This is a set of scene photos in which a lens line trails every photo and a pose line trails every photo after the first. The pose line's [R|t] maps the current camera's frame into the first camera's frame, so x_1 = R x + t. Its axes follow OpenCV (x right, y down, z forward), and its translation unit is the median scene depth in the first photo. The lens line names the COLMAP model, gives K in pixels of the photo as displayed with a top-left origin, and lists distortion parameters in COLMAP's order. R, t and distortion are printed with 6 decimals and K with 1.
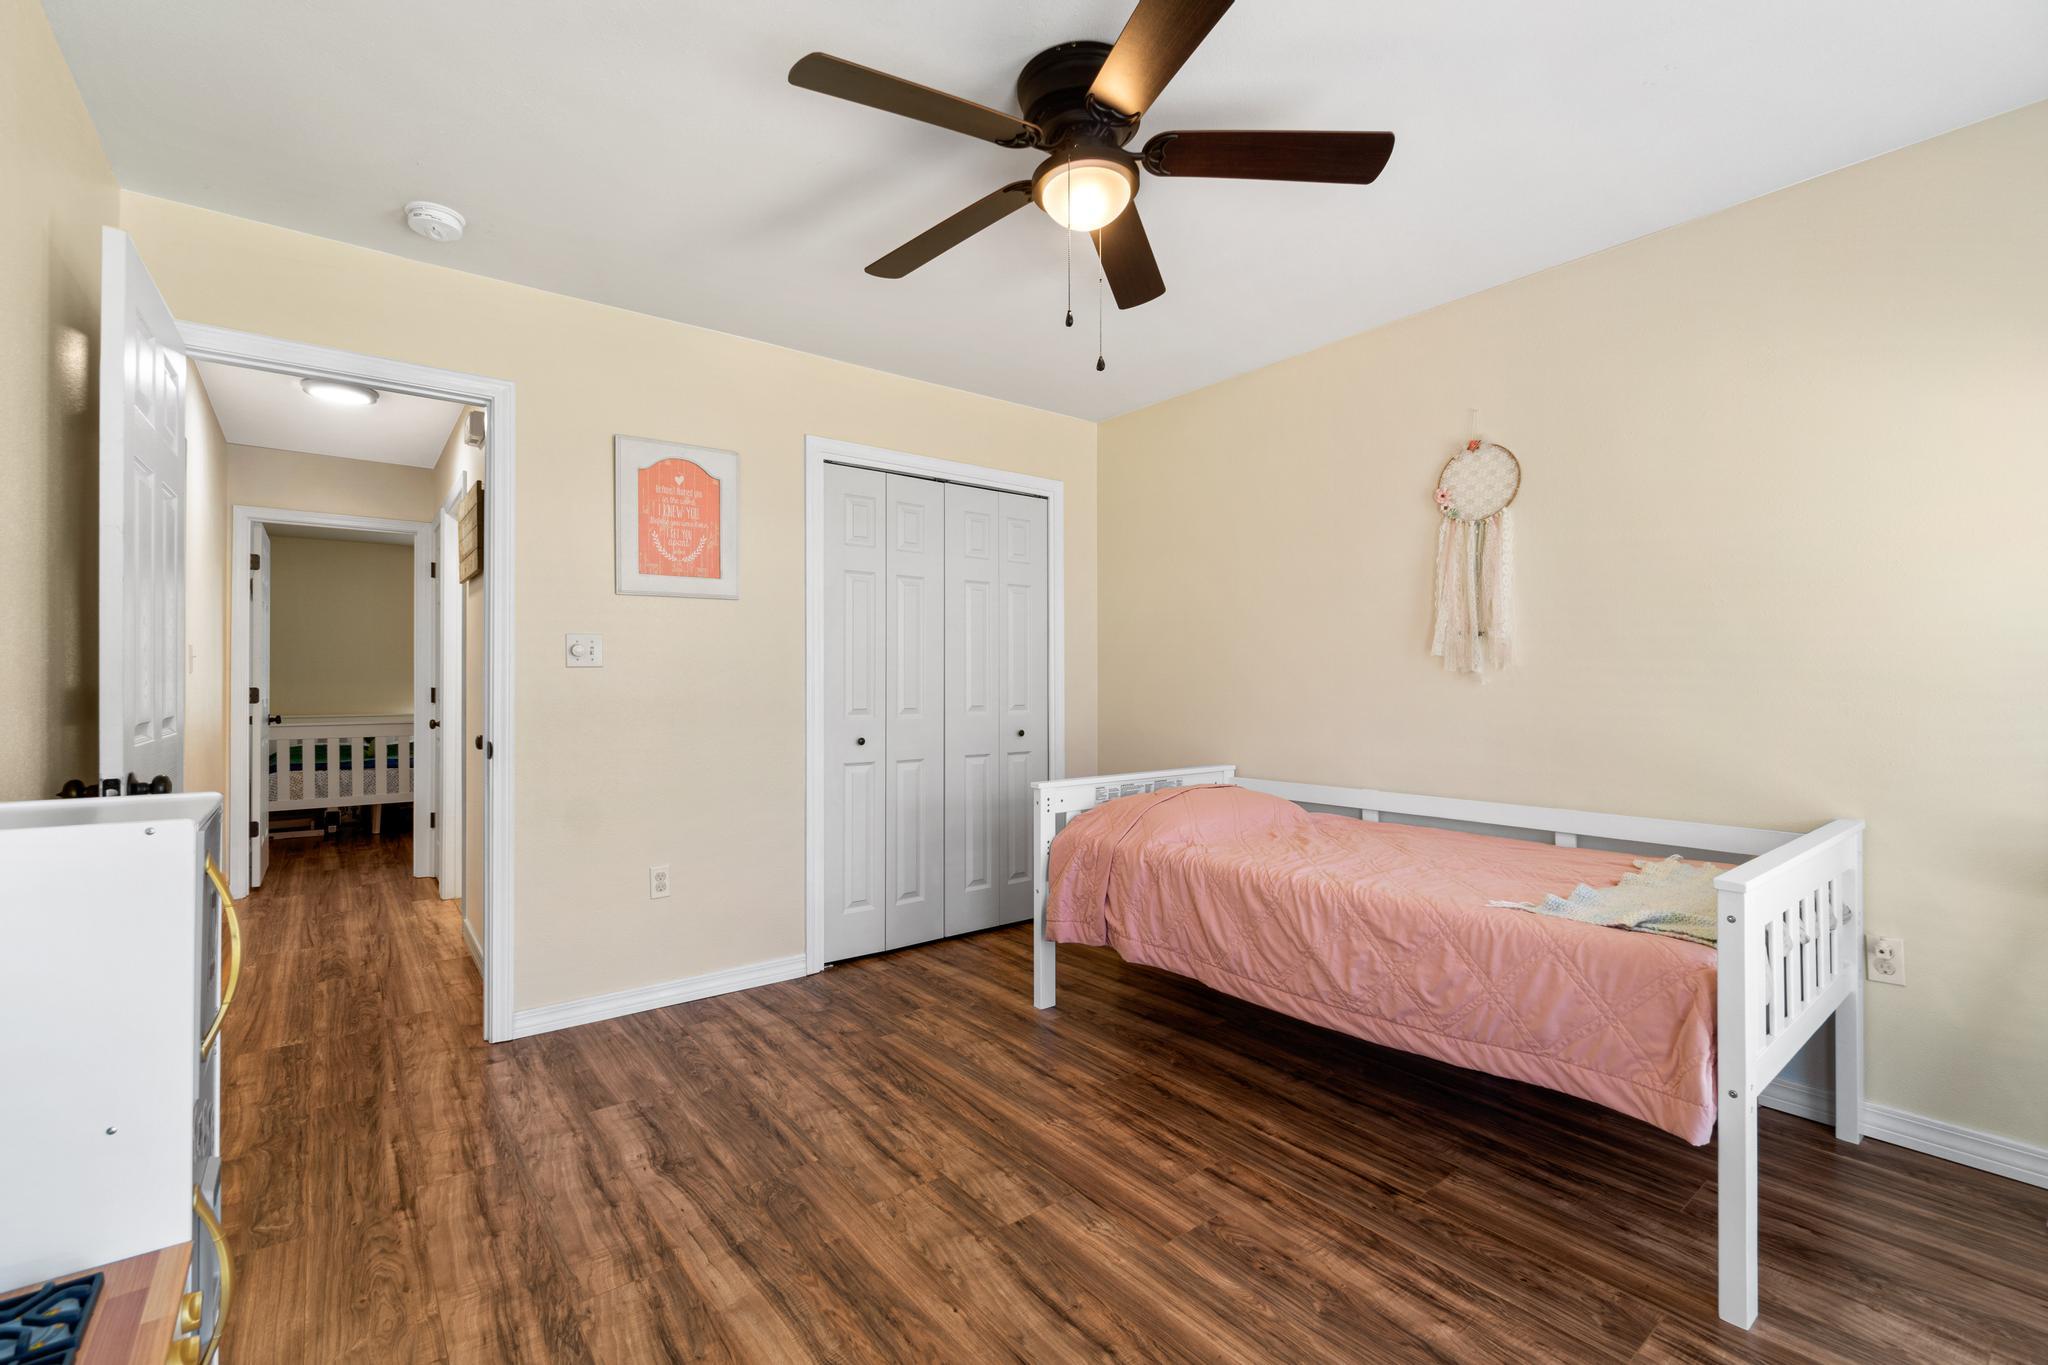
lens RADIAL K [[894.8, 0, 1008.8], [0, 894.8, 679.4], [0, 0, 1]] dist [-0.004398, 0.000568]
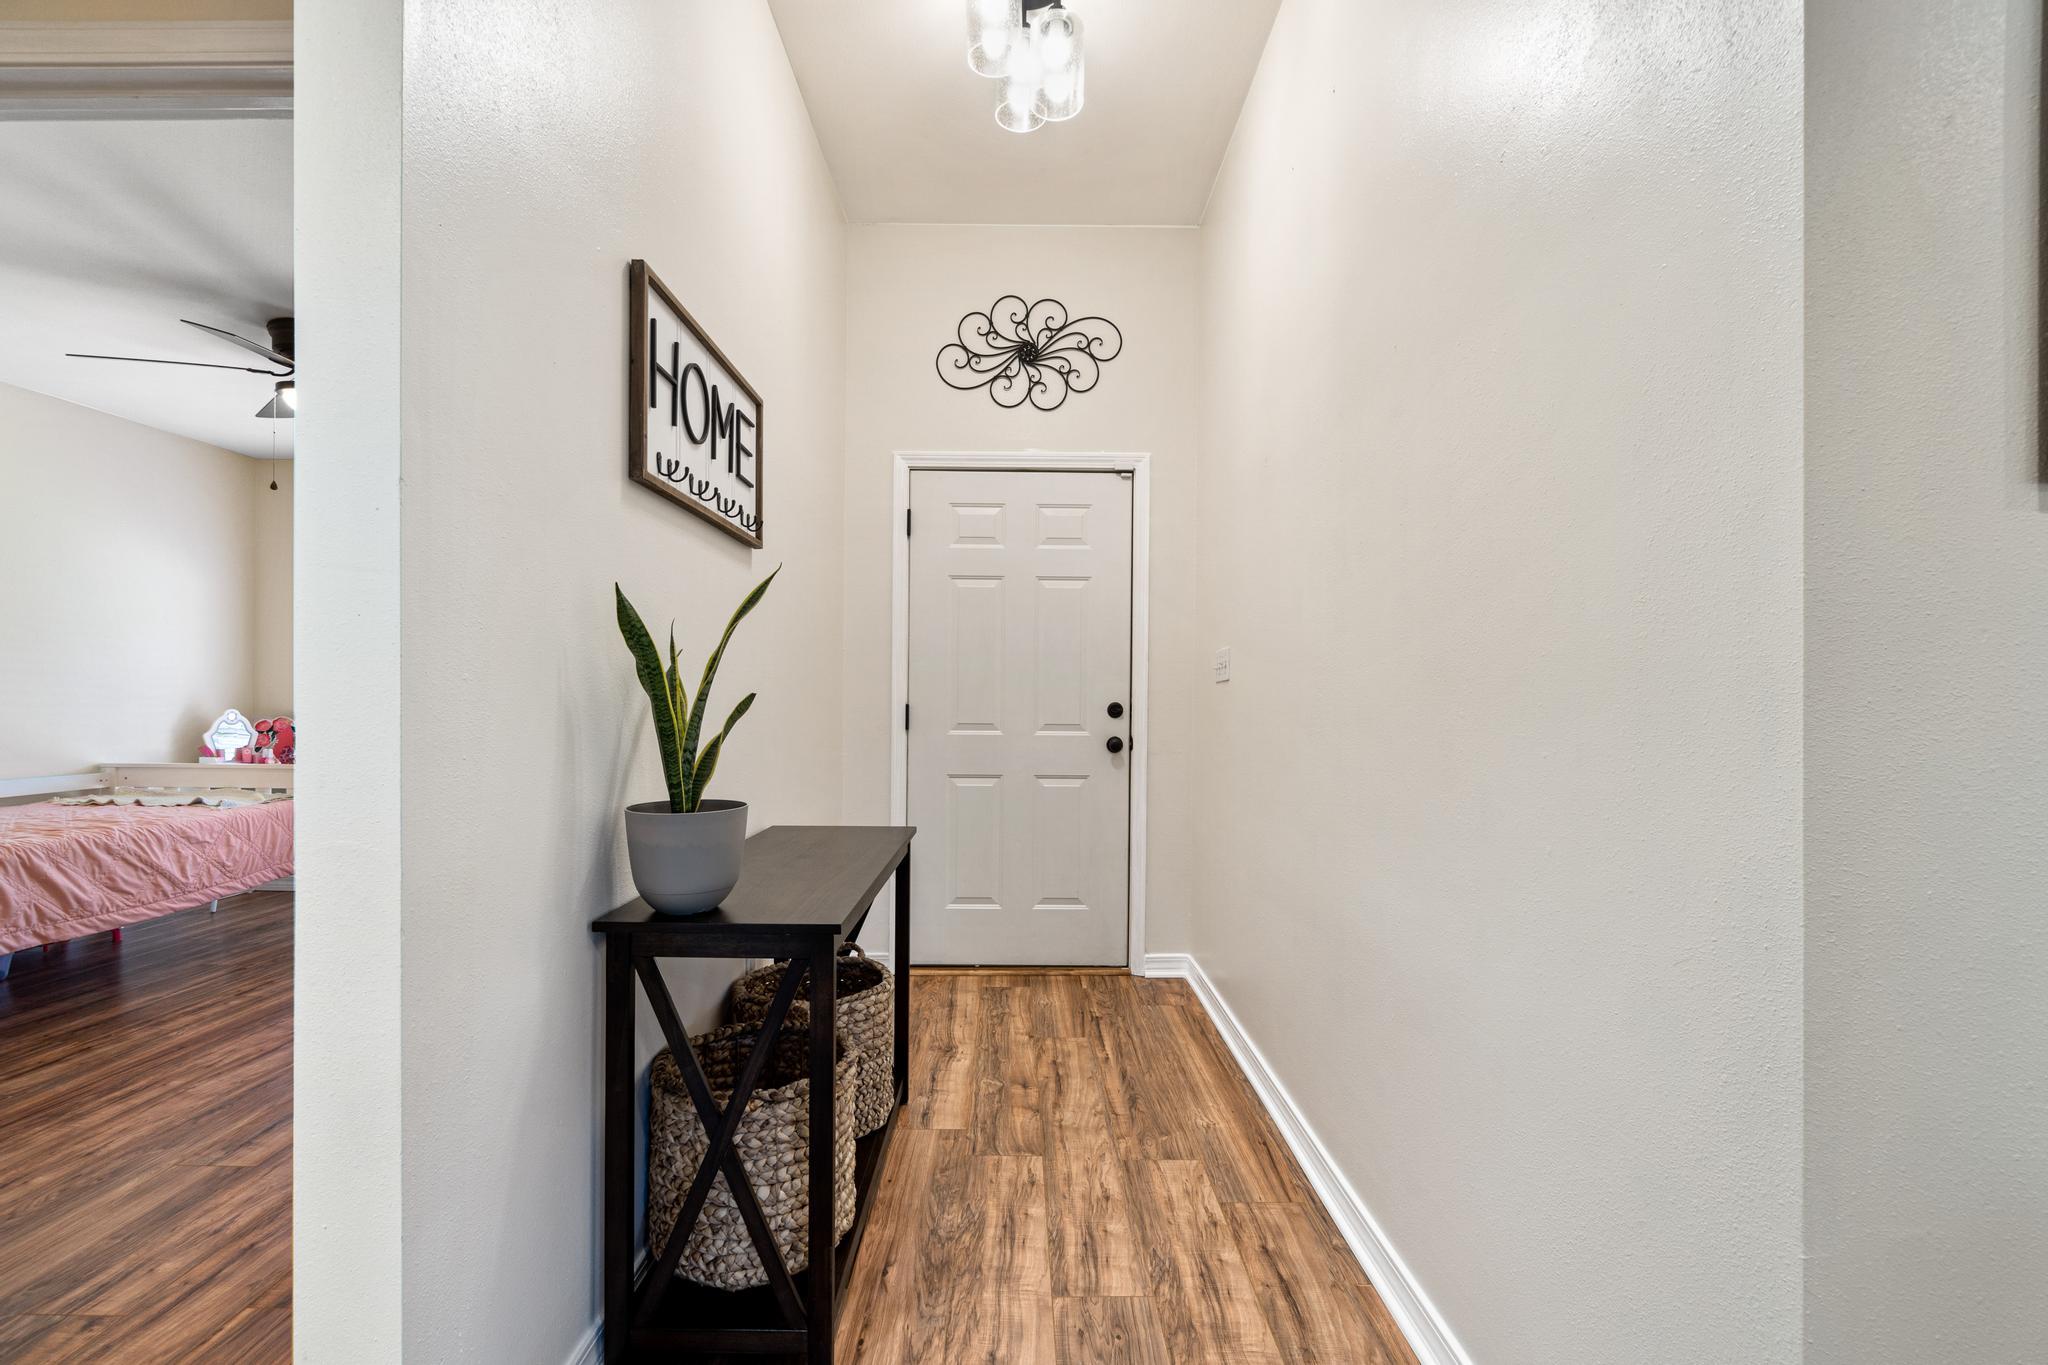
lens RADIAL K [[894.8, 0, 1007.9], [0, 894.8, 695.6], [0, 0, 1]] dist [-0.004398, 0.000568]
pose [[-0.788070, -0.004137, 0.615571, -1.530947], [-0.008543, 0.999955, -0.004217, 0.007679], [-0.615526, -0.008582, -0.788070, 1.175852]]
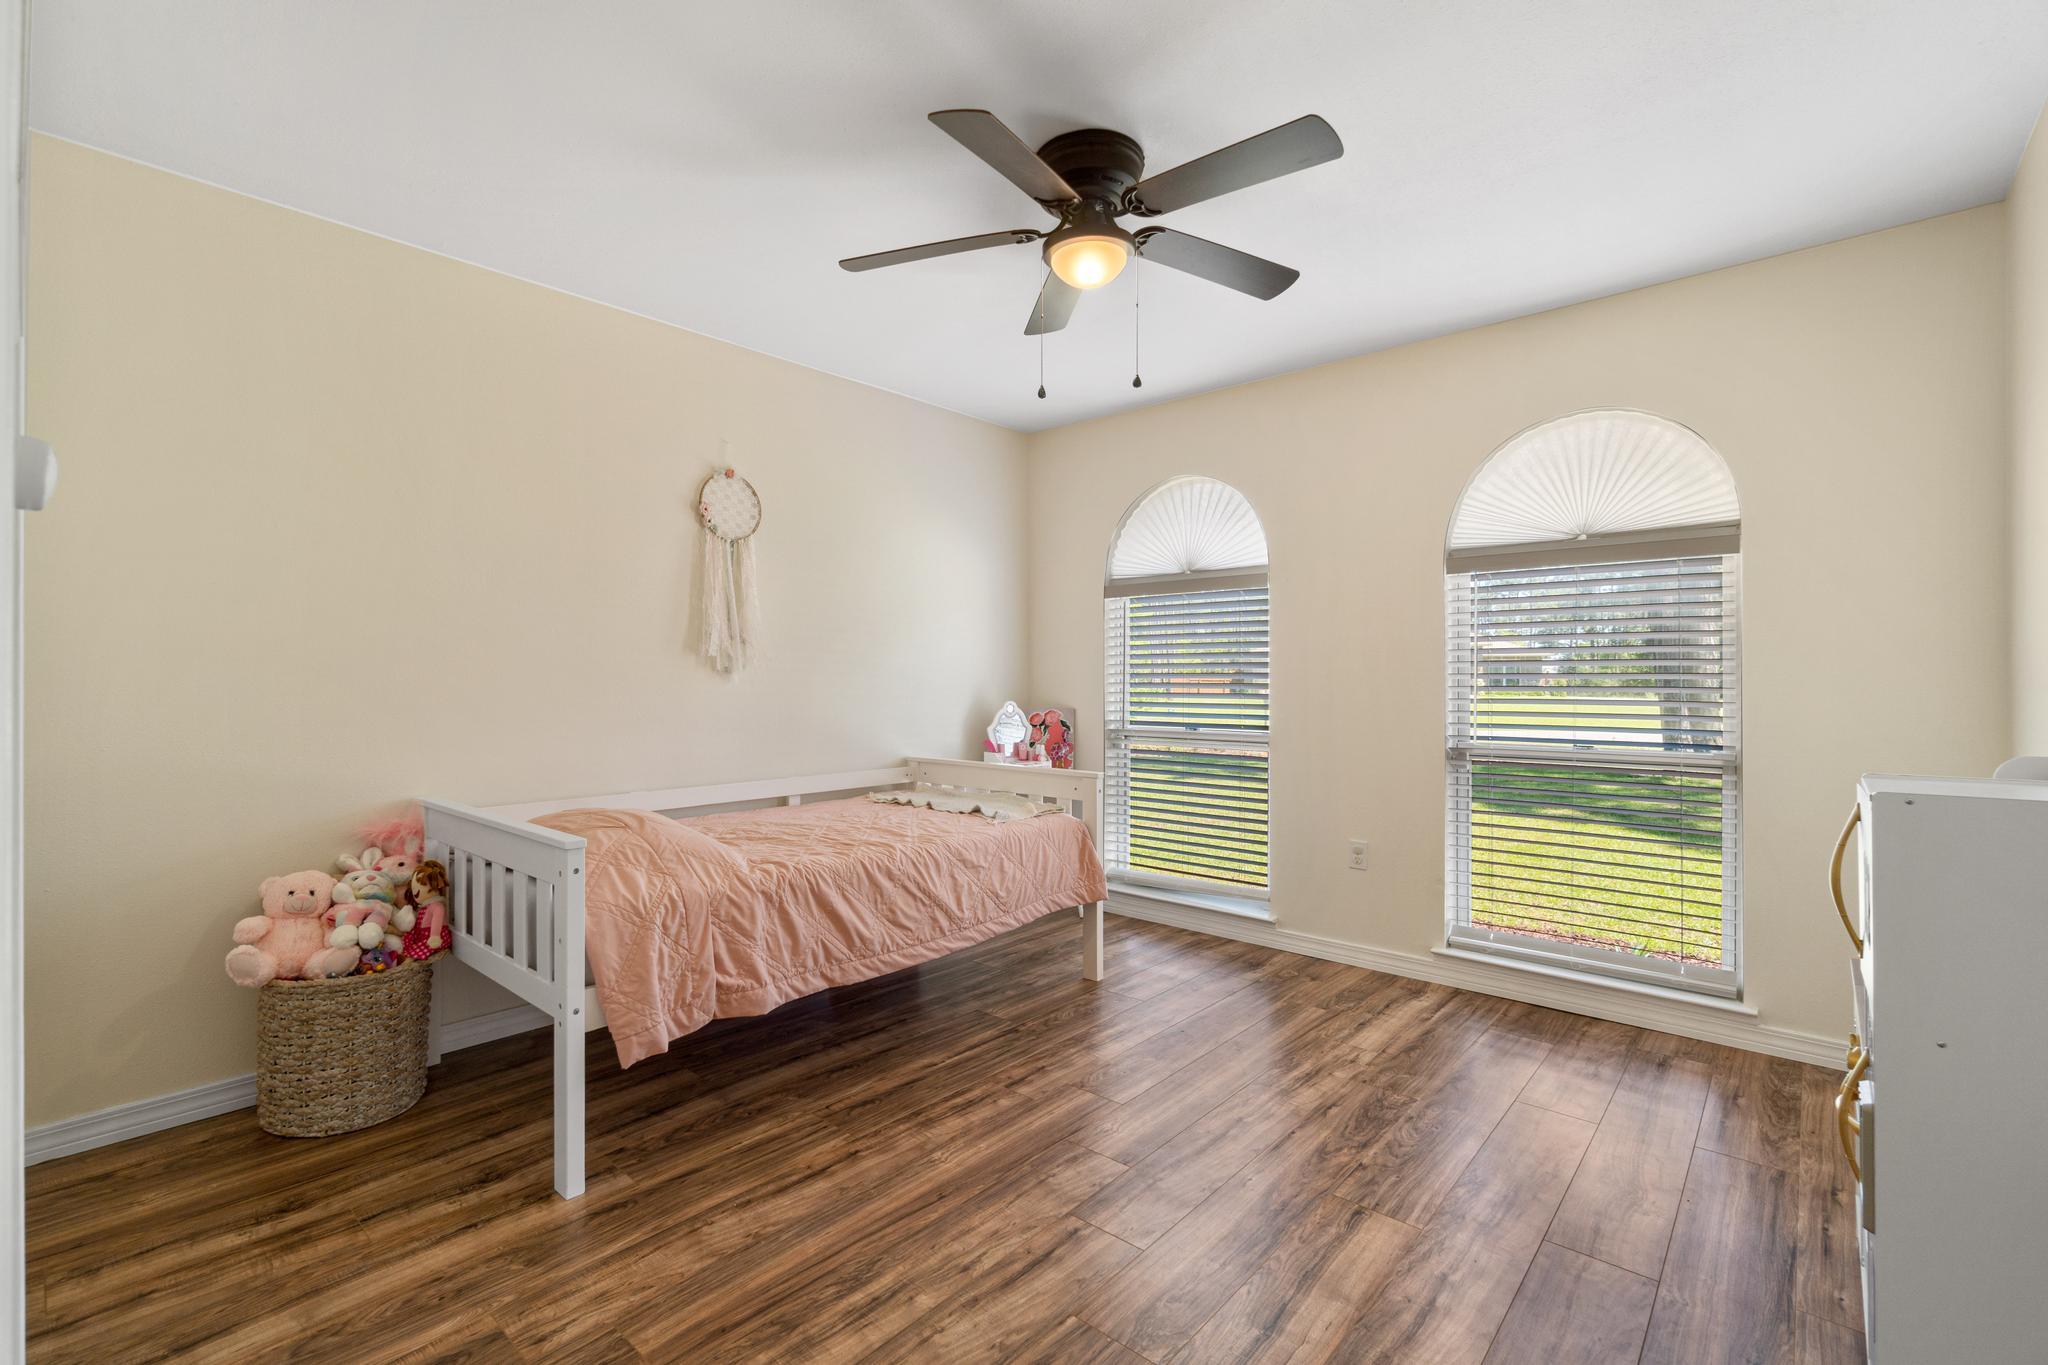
lens RADIAL K [[894.8, 0, 1019.7], [0, 894.8, 677.0], [0, 0, 1]] dist [-0.004398, 0.000568]
pose [[-0.188003, 0.004937, 0.982156, -0.802676], [-0.005642, 0.999965, -0.006107, 0.004741], [-0.982152, -0.006690, -0.187969, 1.010475]]
